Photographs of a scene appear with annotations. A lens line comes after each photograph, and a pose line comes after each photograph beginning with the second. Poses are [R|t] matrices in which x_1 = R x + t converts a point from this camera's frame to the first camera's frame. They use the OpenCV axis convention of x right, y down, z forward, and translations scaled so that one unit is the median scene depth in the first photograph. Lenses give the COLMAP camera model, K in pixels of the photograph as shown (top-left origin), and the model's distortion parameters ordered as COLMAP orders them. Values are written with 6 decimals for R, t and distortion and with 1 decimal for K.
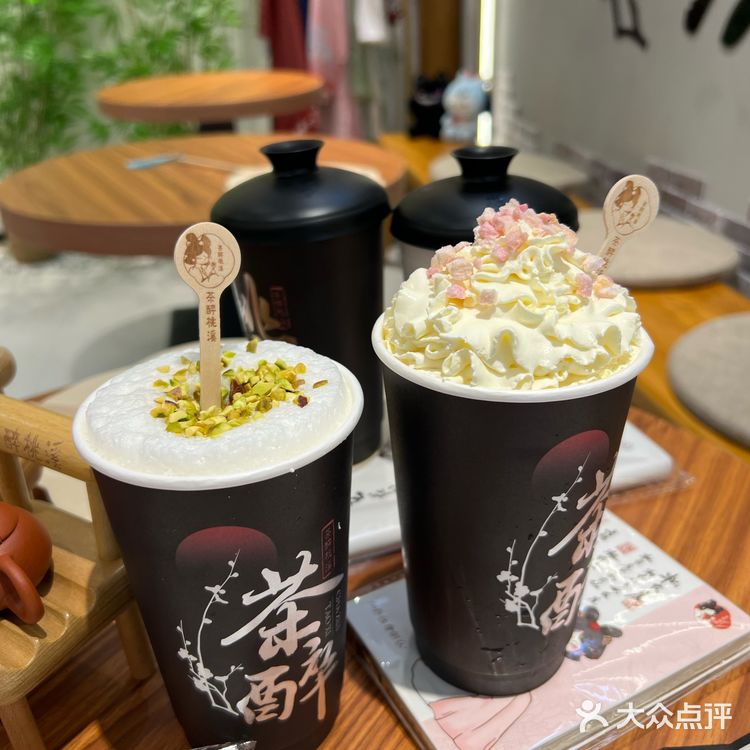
lens RADIAL K [[842.1, 0, 375.0], [0, 842.1, 375.0], [0, 0, 1]] dist [0.006167, -0.040692]
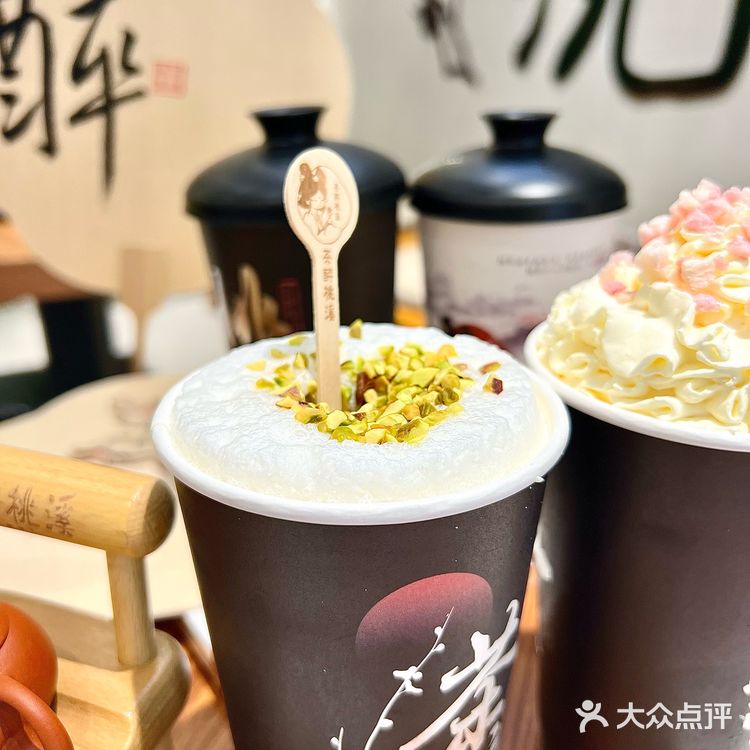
lens RADIAL K [[842.1, 0, 375.0], [0, 842.1, 375.0], [0, 0, 1]] dist [0.006167, -0.040692]
pose [[0.964048, -0.066250, 0.257337, -0.347583], [0.085051, 0.994407, -0.062619, 0.054124], [-0.251749, 0.082255, 0.964291, 0.320024]]
